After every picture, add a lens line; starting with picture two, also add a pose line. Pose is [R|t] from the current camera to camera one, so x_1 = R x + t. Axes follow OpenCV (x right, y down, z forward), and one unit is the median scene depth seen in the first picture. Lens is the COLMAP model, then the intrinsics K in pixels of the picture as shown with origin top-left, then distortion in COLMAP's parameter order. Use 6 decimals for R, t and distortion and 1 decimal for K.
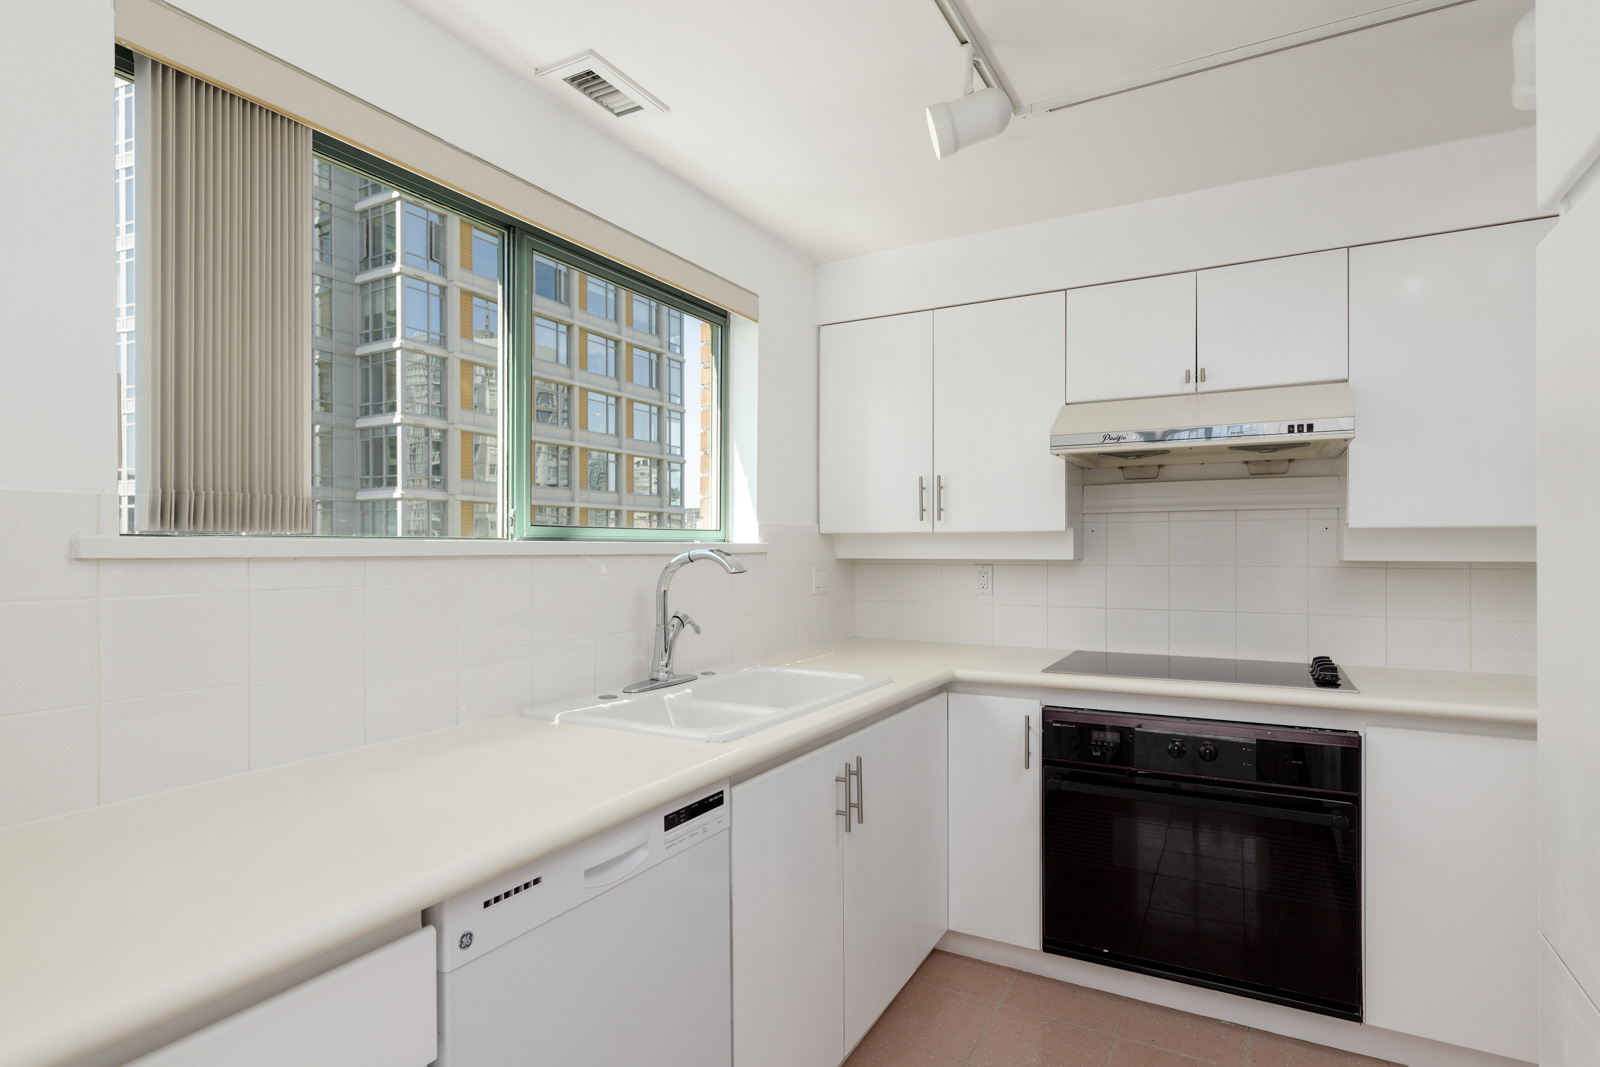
lens RADIAL K [[806.9, 0, 802.6], [0, 806.9, 542.6], [0, 0, 1]] dist [0.000997, 0.000076]
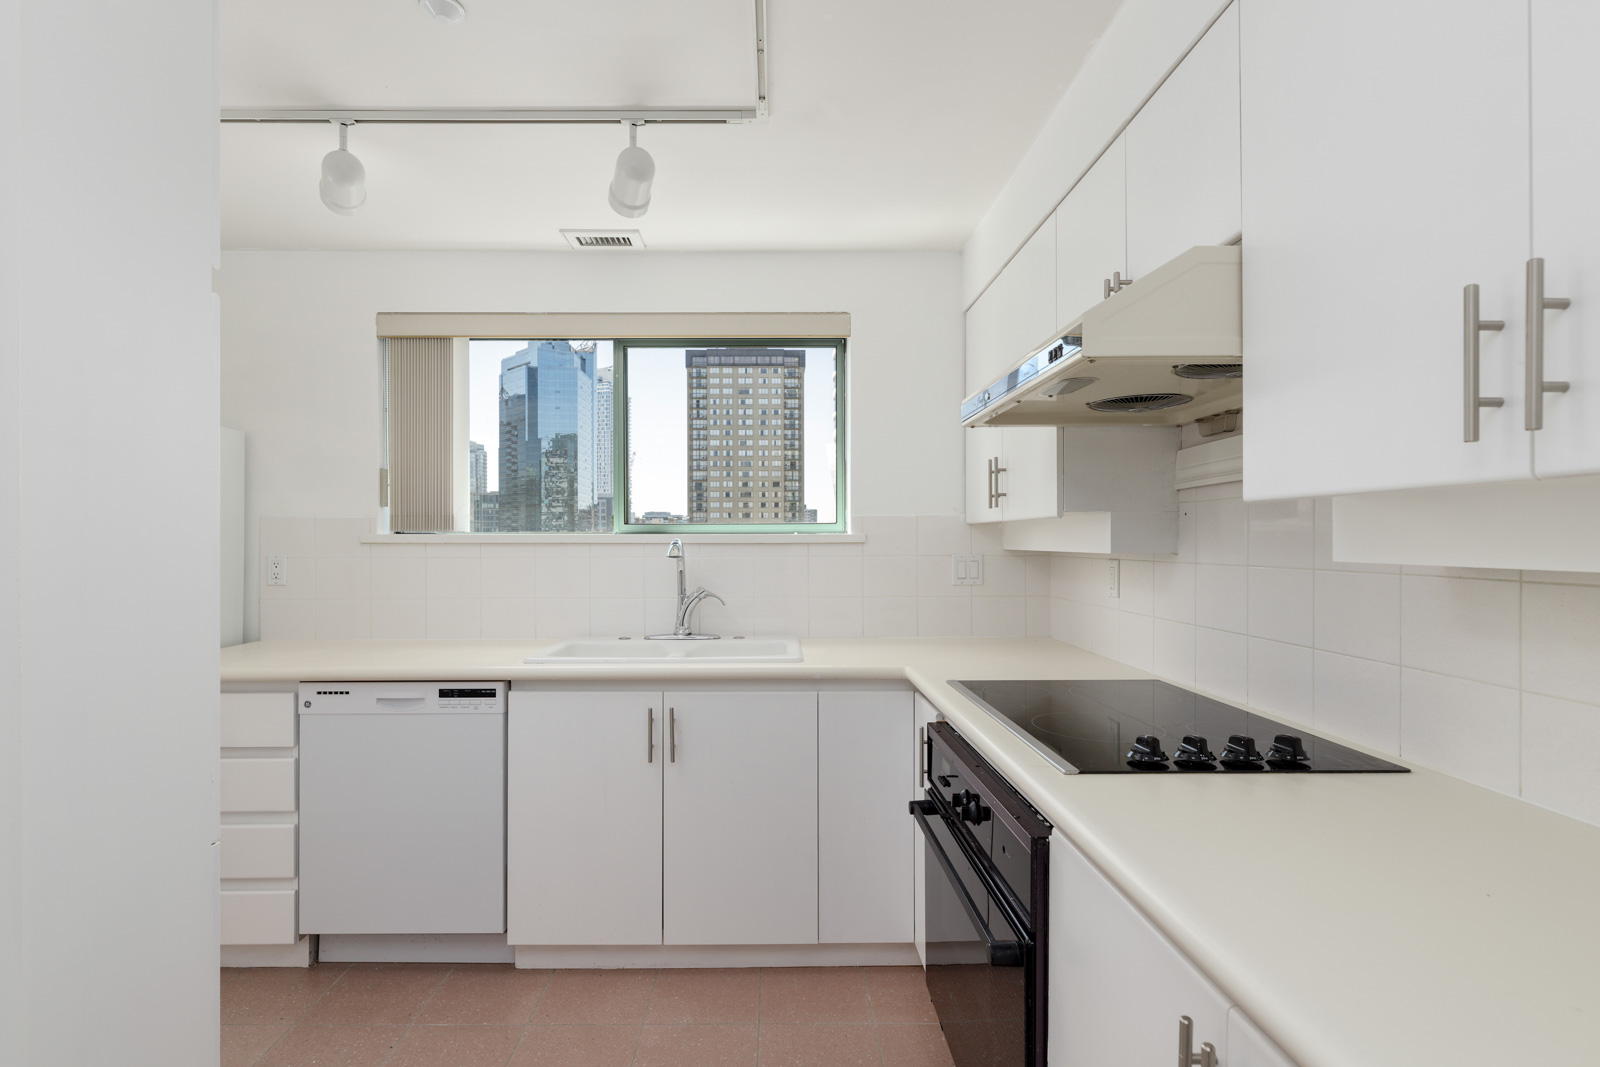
lens RADIAL K [[761.0, 0, 755.3], [0, 761.0, 534.4], [0, 0, 1]] dist [0.005770, -0.000970]
pose [[0.501642, -0.003298, -0.865069, 1.535745], [0.007406, 0.999972, 0.000483, 0.000479], [0.865044, -0.006649, 0.501652, 0.711764]]
